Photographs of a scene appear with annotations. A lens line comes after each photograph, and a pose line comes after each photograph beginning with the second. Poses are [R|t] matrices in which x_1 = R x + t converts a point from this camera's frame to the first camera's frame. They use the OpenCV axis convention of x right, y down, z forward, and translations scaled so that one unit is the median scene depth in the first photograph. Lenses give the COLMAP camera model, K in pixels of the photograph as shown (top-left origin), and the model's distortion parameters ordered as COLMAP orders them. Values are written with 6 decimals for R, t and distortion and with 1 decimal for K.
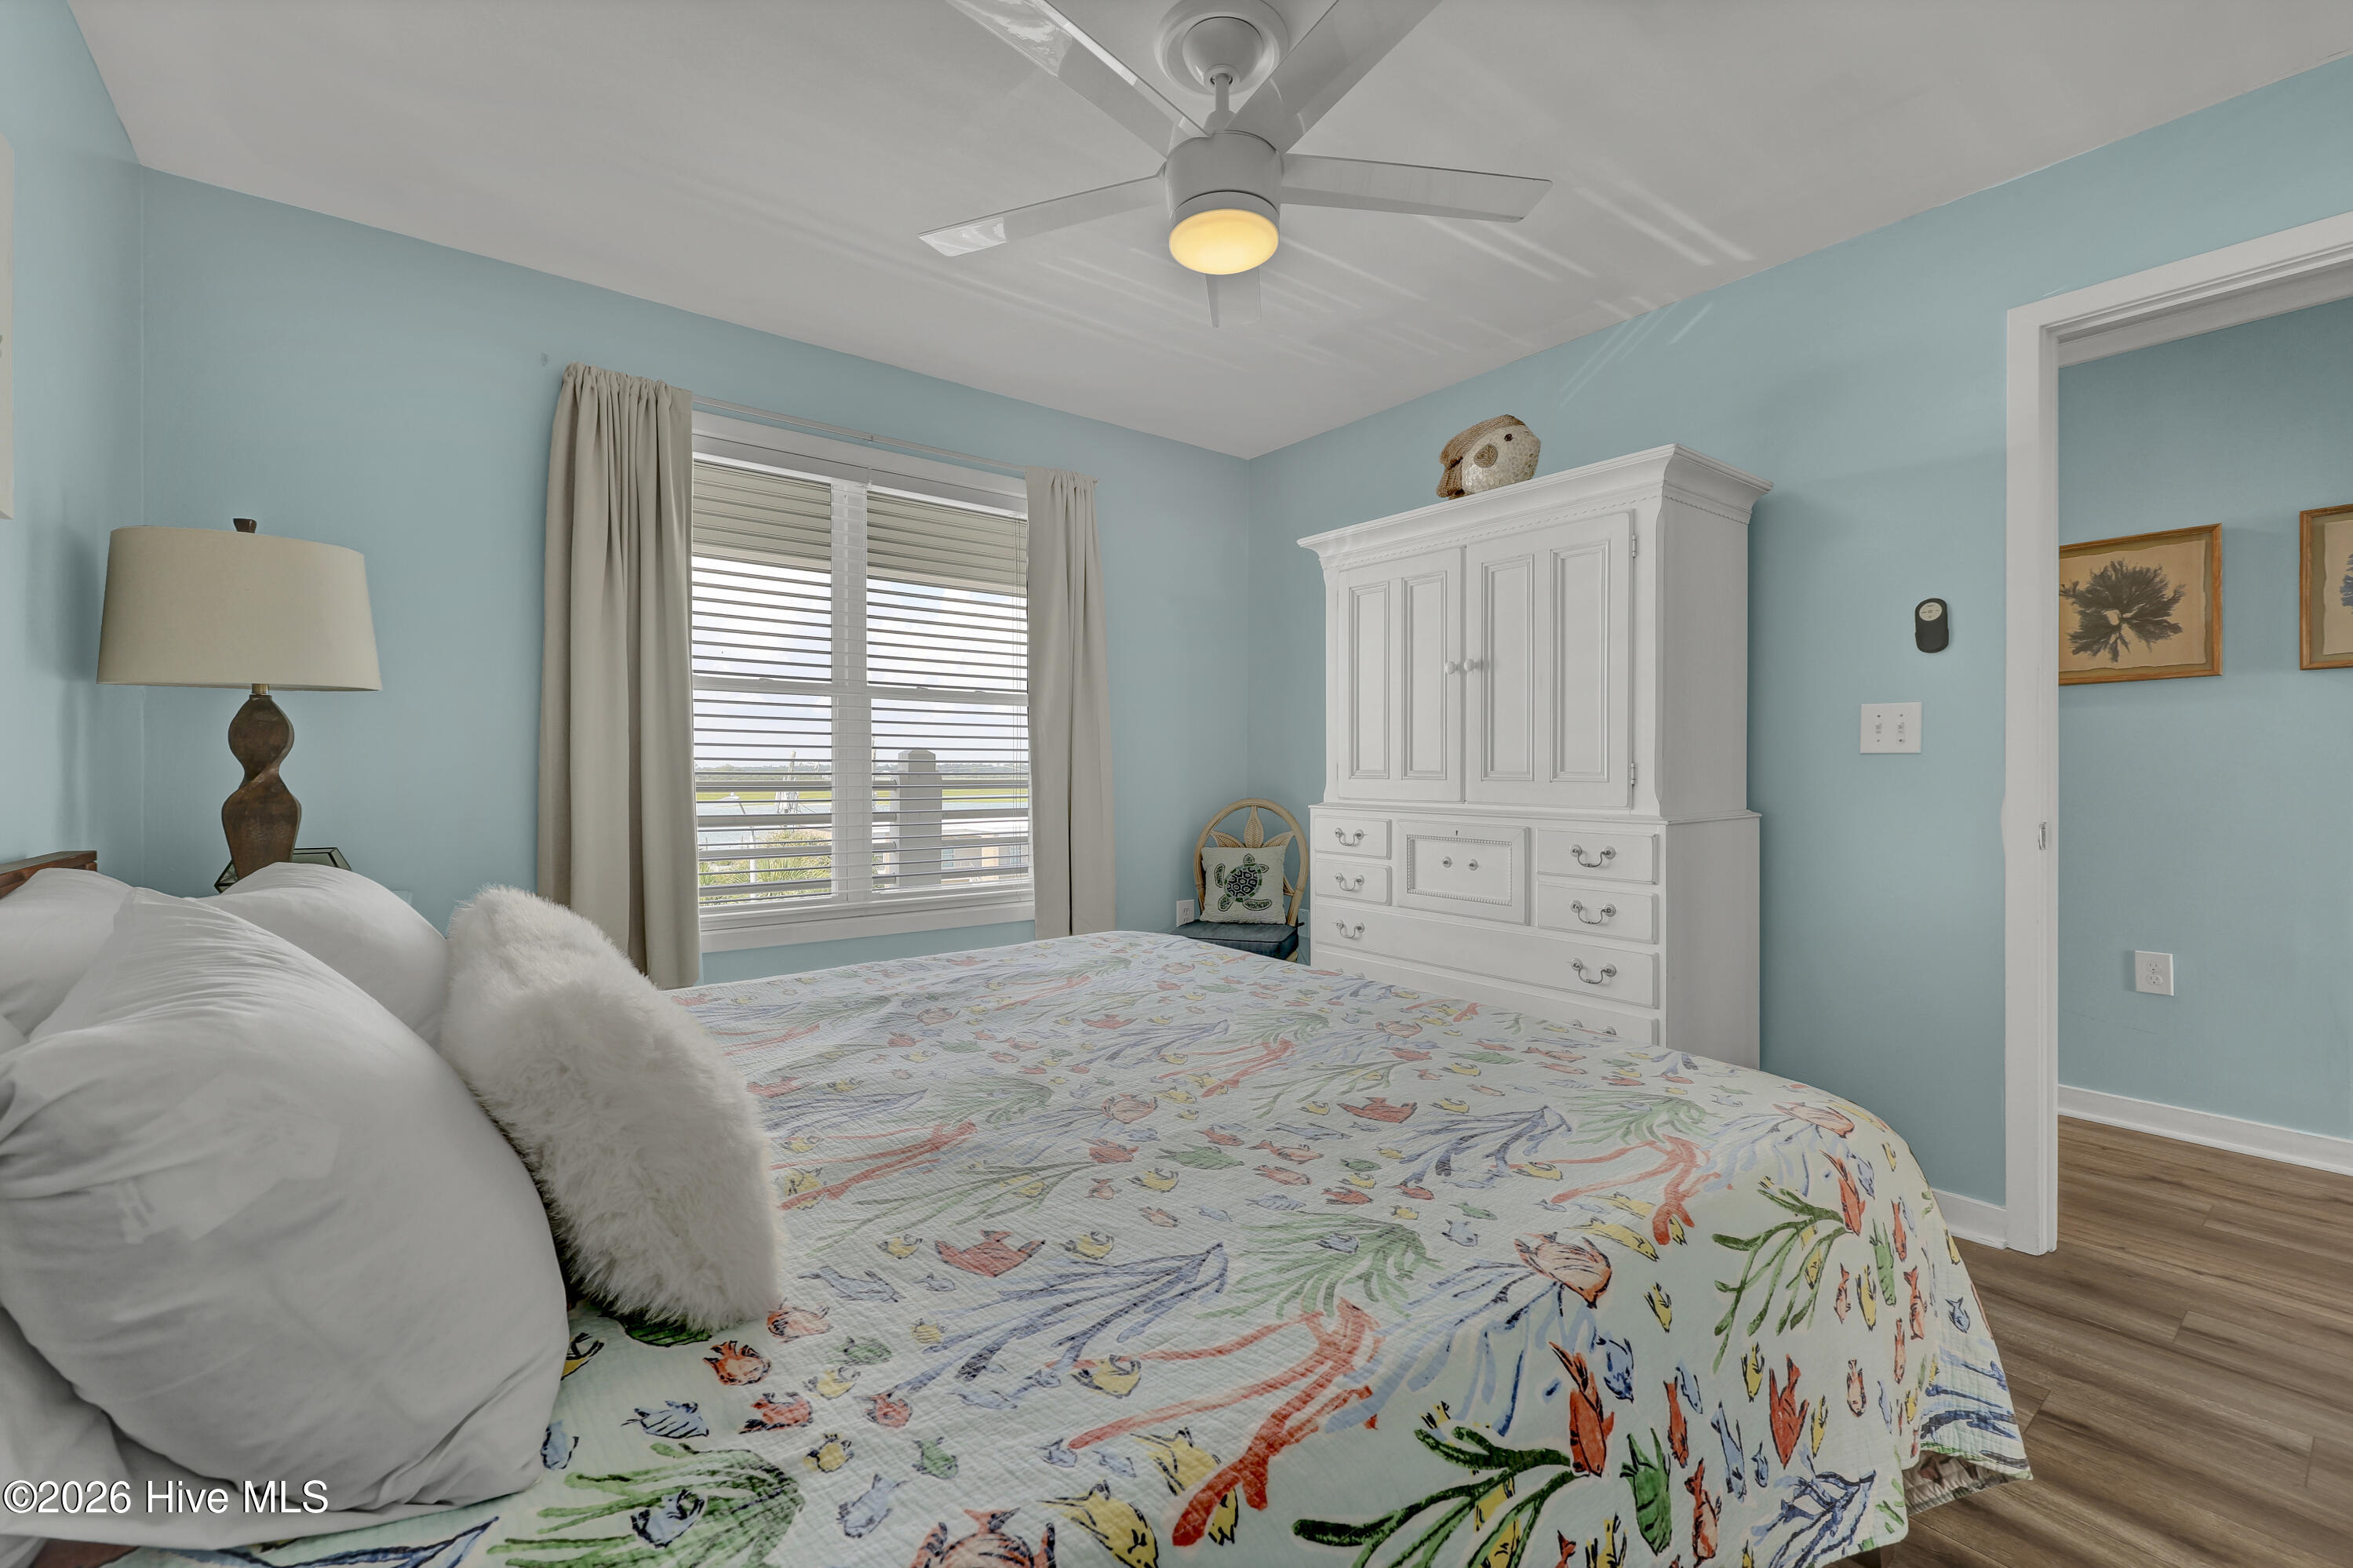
lens RADIAL K [[985.9, 0, 1181.0], [0, 985.9, 778.1], [0, 0, 1]] dist [0.001168, 0.000111]
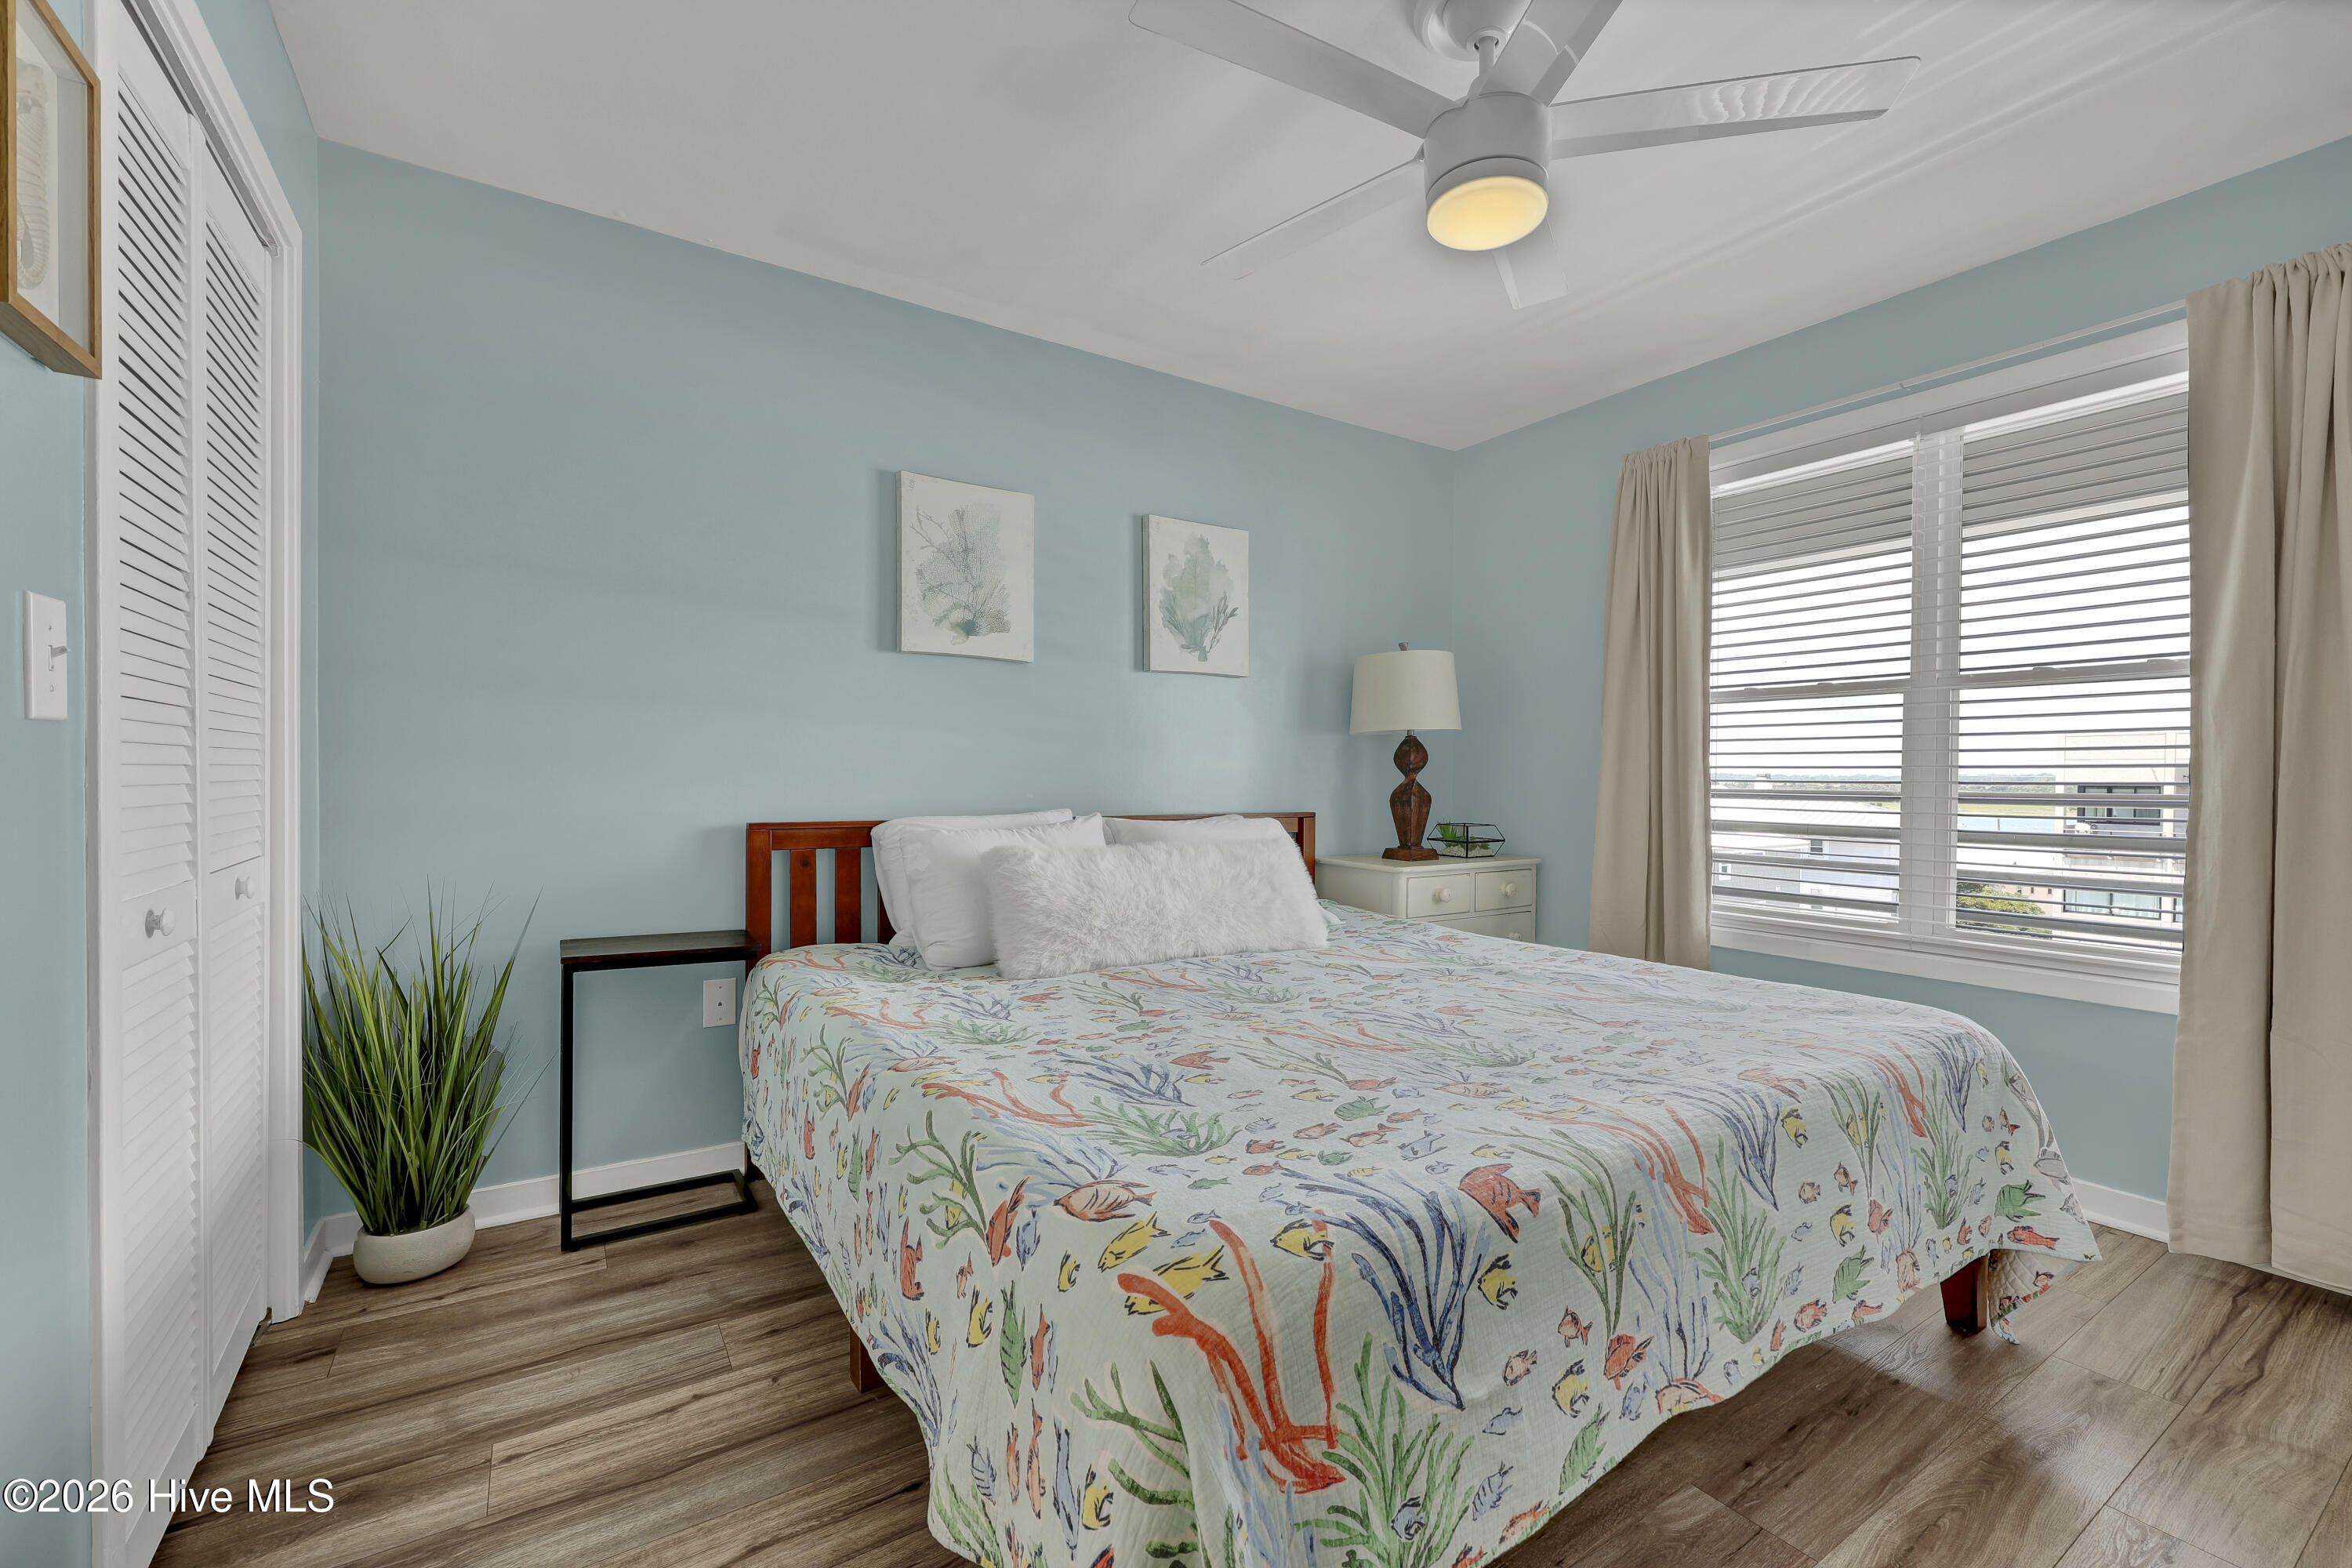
lens RADIAL K [[985.6, 0, 1180.5], [0, 985.6, 778.1], [0, 0, 1]] dist [0.001168, 0.000111]
pose [[-0.096583, 0.000290, -0.995325, 1.150926], [-0.013296, 0.999910, 0.001581, -0.001960], [0.995236, 0.013386, -0.096571, 0.907098]]
